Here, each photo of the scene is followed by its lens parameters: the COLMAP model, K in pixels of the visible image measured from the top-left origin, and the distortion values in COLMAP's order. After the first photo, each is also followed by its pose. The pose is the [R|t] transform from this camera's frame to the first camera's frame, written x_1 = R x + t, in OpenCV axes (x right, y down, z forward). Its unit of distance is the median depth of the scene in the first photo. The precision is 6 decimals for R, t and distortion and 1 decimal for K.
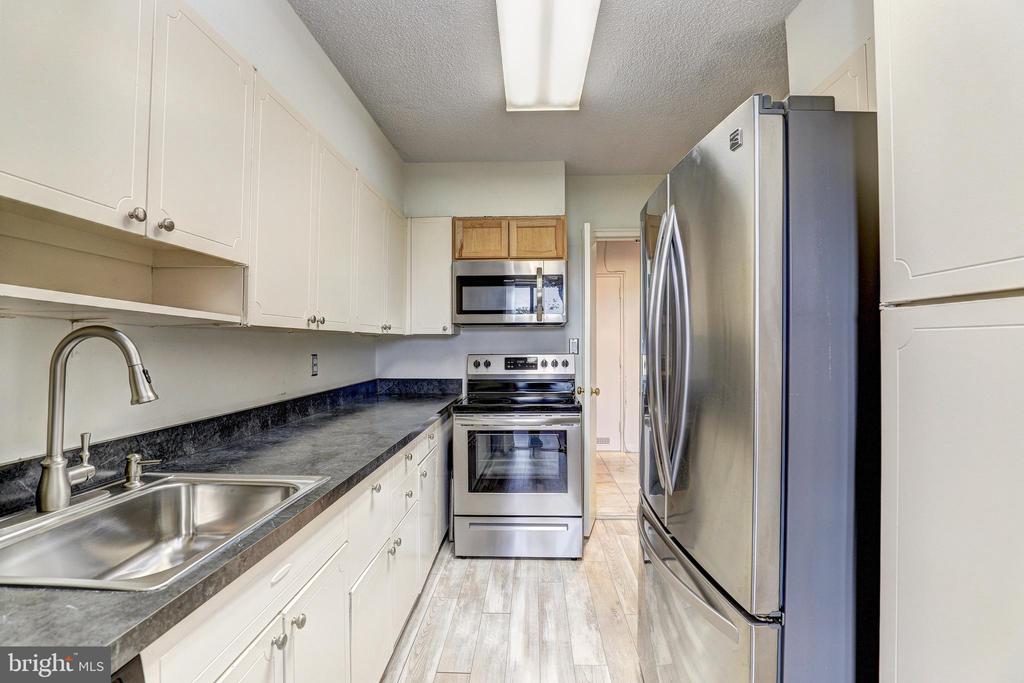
lens RADIAL K [[442.5, 0, 527.0], [0, 442.5, 340.1], [0, 0, 1]] dist [-0.027694, 0.001773]
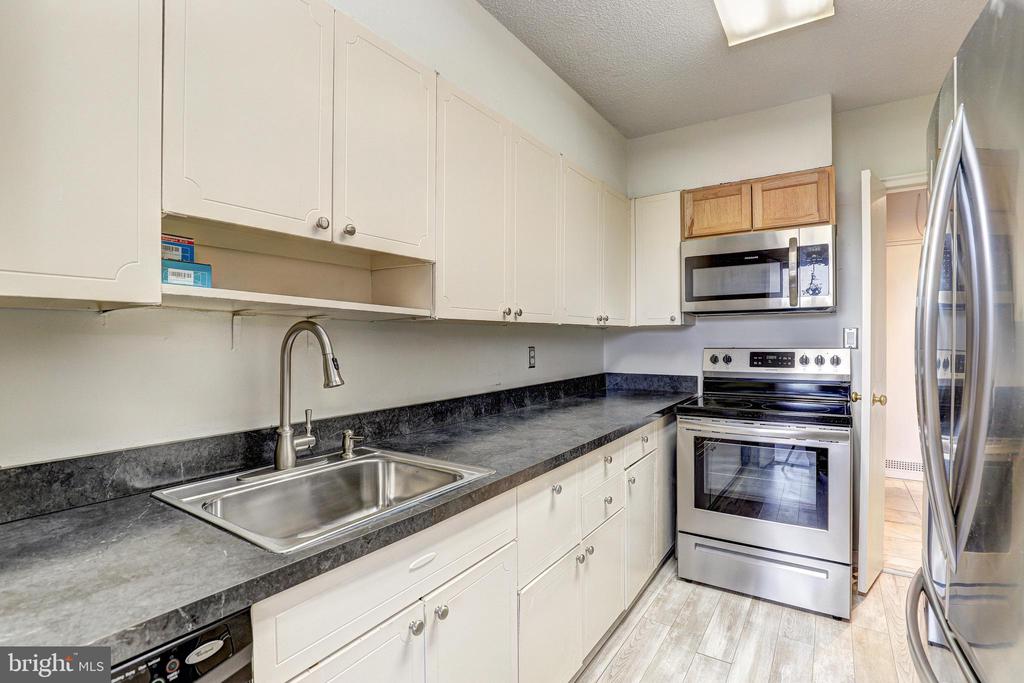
lens RADIAL K [[468.8, 0, 537.7], [0, 468.8, 343.3], [0, 0, 1]] dist [-0.034744, 0.007161]
pose [[0.858874, 0.000438, -0.512187, 0.085784], [0.010516, 0.999774, 0.018490, 0.004589], [0.512079, -0.021267, 0.858675, 0.084593]]
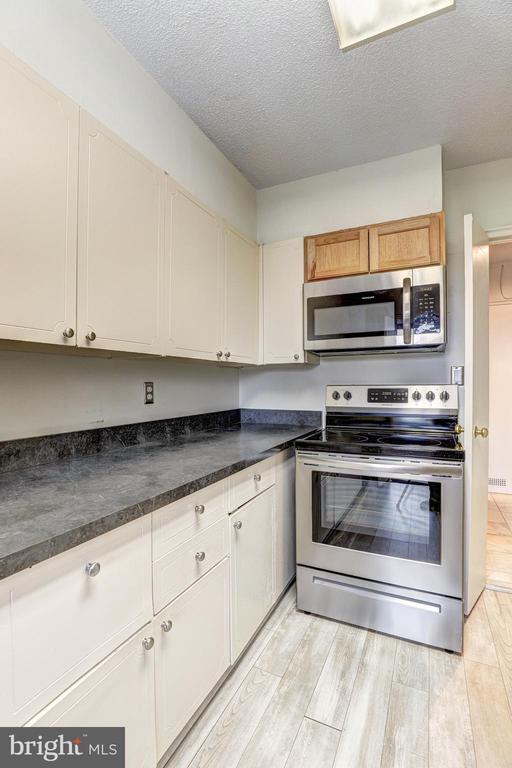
lens RADIAL K [[351.6, 0, 247.1], [0, 351.6, 388.7], [0, 0, 1]] dist [-0.034744, 0.007161]
pose [[0.896967, 0.001403, -0.442095, 0.068387], [0.009933, 0.999679, 0.023326, 0.032204], [0.441985, -0.025314, 0.896665, 0.409465]]
